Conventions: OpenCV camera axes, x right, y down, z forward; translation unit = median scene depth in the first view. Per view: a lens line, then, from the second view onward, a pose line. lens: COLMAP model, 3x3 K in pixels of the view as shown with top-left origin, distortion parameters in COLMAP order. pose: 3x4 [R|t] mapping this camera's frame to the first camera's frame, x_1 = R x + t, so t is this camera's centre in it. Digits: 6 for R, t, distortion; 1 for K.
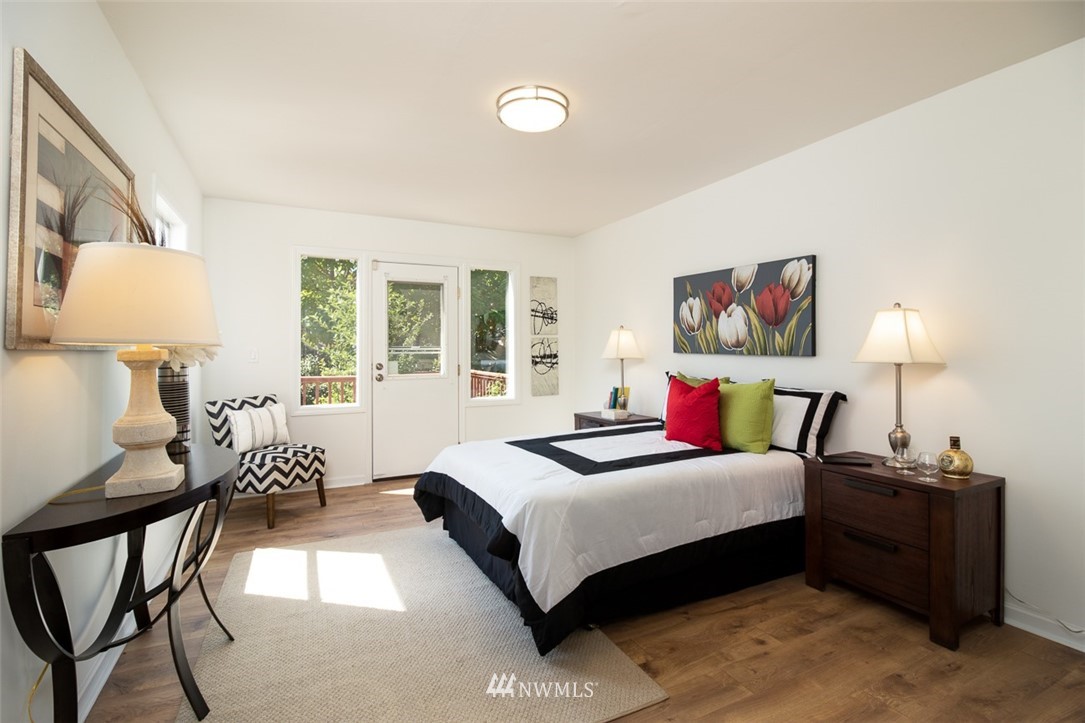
lens RADIAL K [[515.6, 0, 542.5], [0, 515.6, 361.5], [0, 0, 1]] dist [-0.000646, -0.000365]
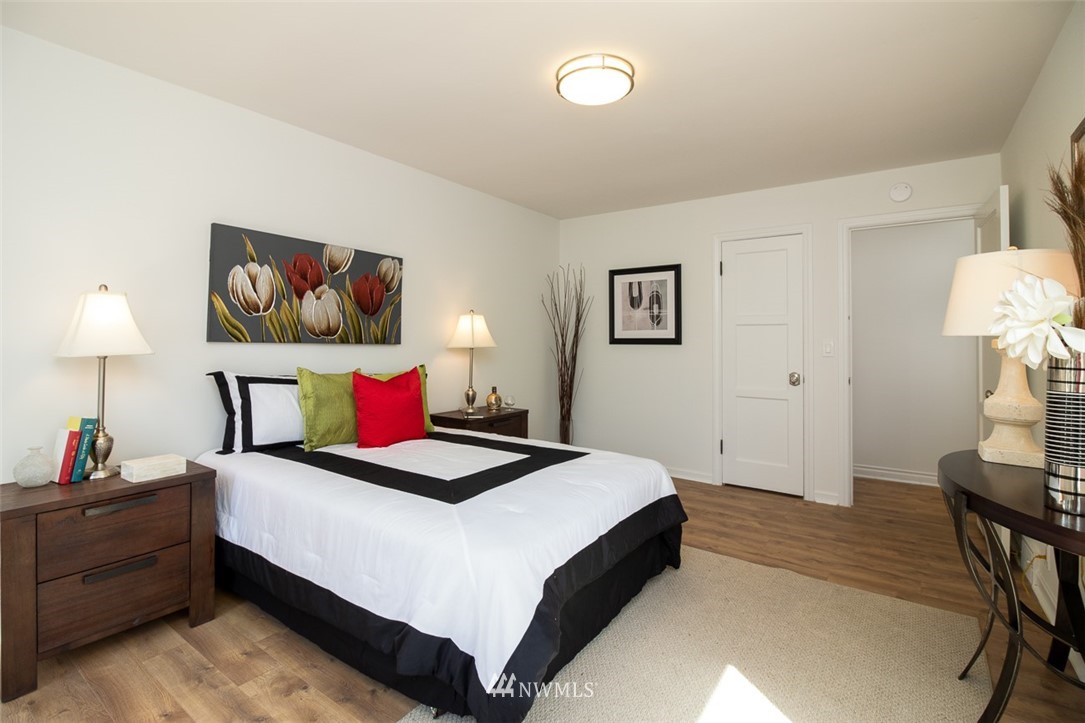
lens RADIAL K [[506.2, 0, 541.4], [0, 506.2, 340.8], [0, 0, 1]] dist [0.000048, -0.000046]
pose [[-0.462436, -0.000775, 0.886652, -0.558463], [0.014202, 0.999865, 0.008281, -0.019250], [-0.886539, 0.016422, -0.462362, 1.079002]]
